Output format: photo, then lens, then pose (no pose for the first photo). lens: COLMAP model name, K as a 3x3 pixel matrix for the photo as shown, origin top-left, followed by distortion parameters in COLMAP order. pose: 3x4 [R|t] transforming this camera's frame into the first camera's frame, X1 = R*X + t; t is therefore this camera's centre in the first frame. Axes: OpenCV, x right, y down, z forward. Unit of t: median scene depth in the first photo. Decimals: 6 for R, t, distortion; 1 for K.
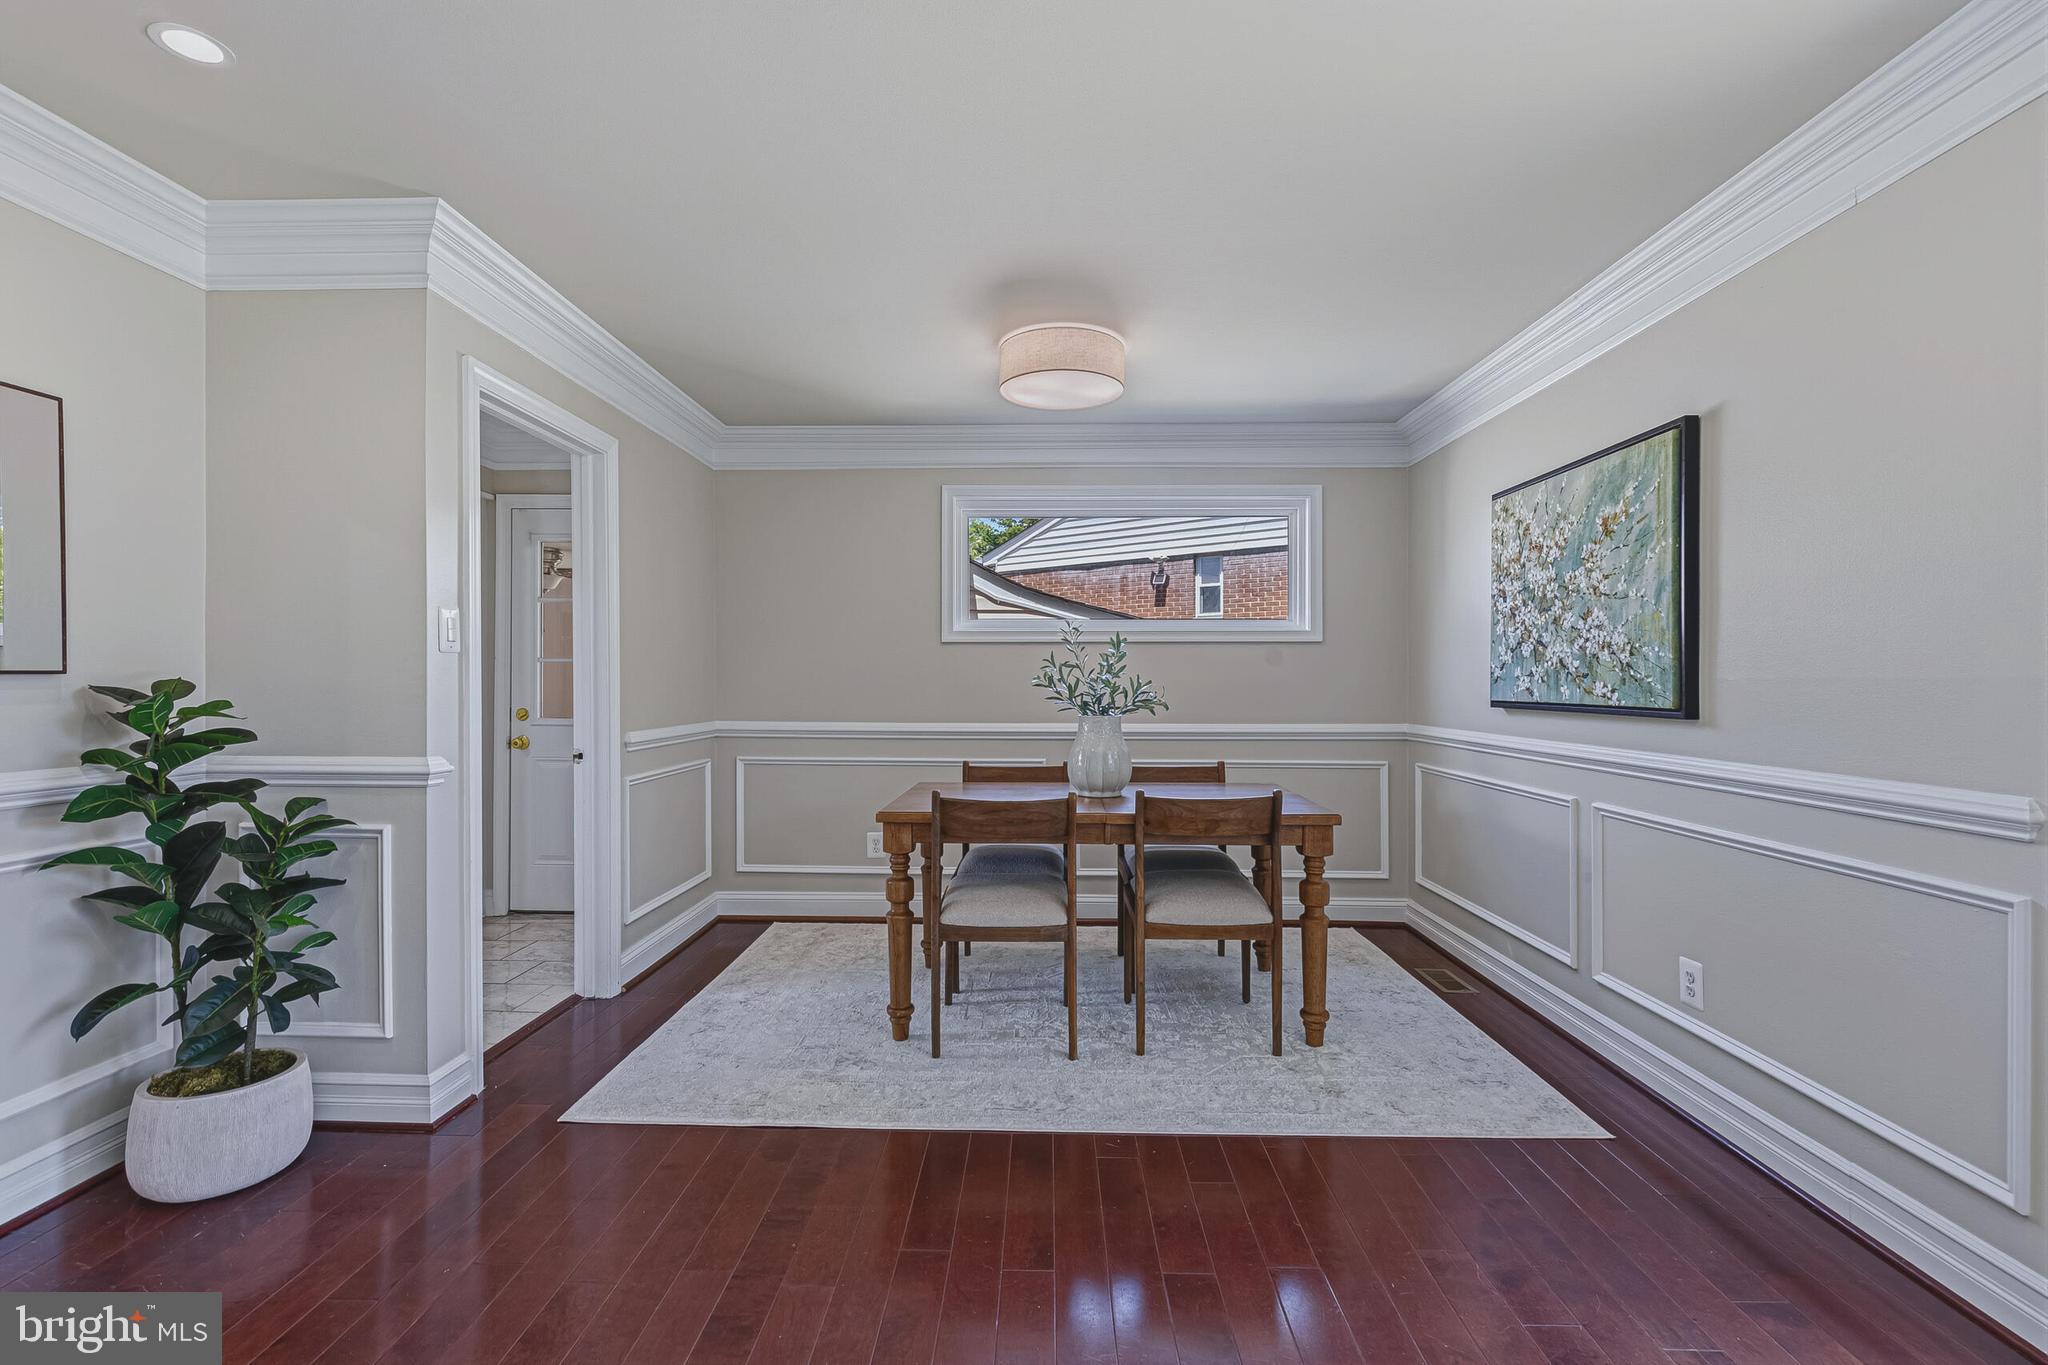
lens RADIAL K [[912.1, 0, 1025.2], [0, 912.1, 689.8], [0, 0, 1]] dist [-0.001929, 0.000016]
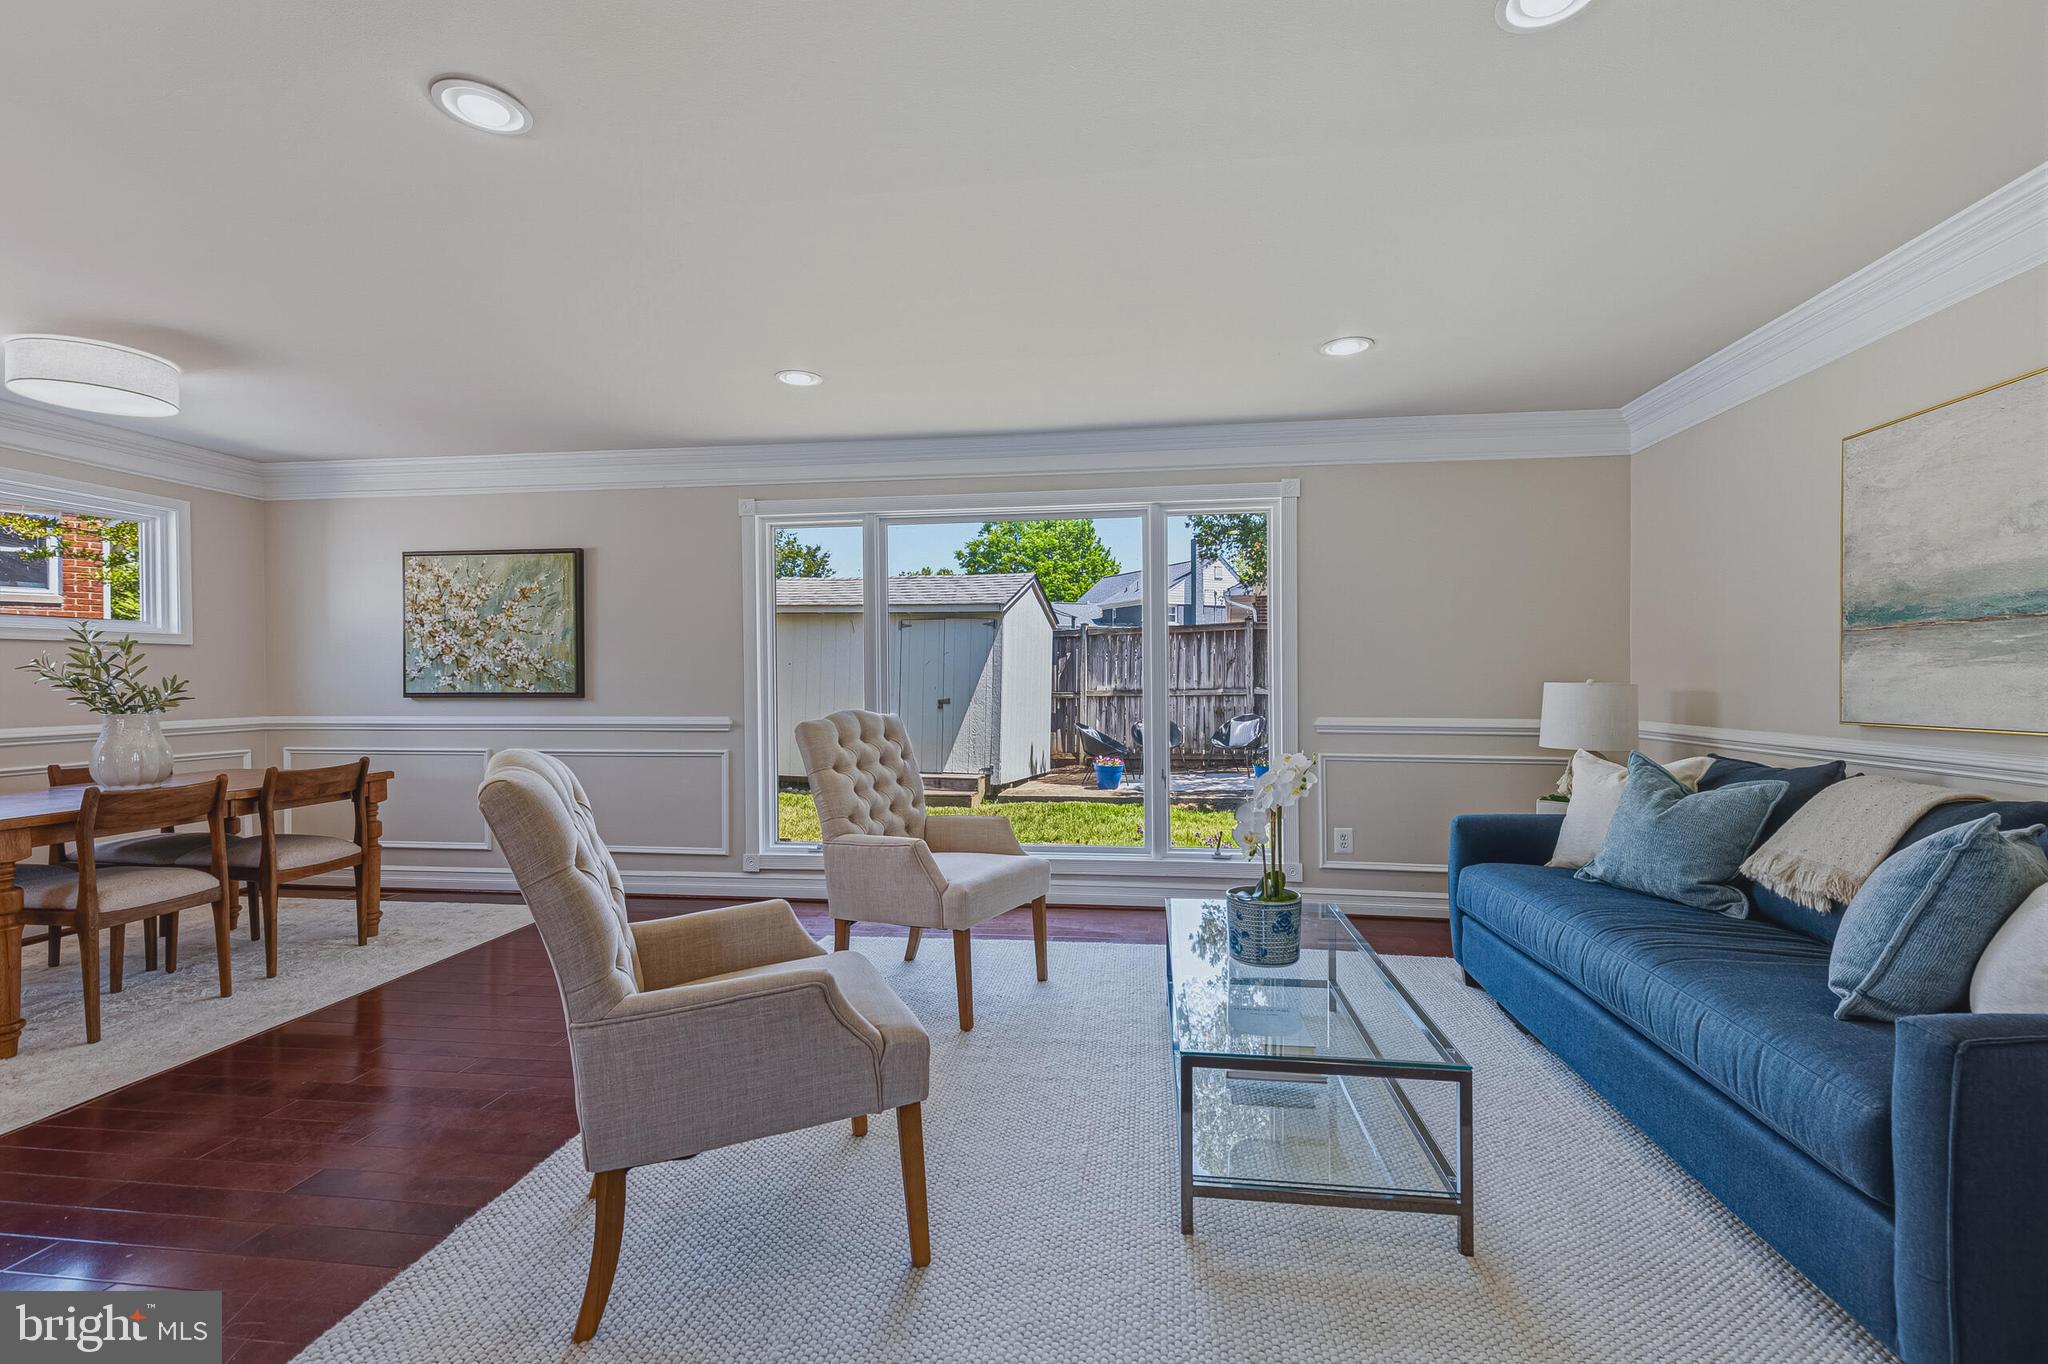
lens RADIAL K [[912.1, 0, 1026.9], [0, 912.1, 683.3], [0, 0, 1]] dist [-0.001929, 0.000016]
pose [[0.114590, -0.009658, 0.993366, -1.003516], [0.015736, 0.999845, 0.007906, -0.000007], [-0.993288, 0.014725, 0.114724, -0.187068]]
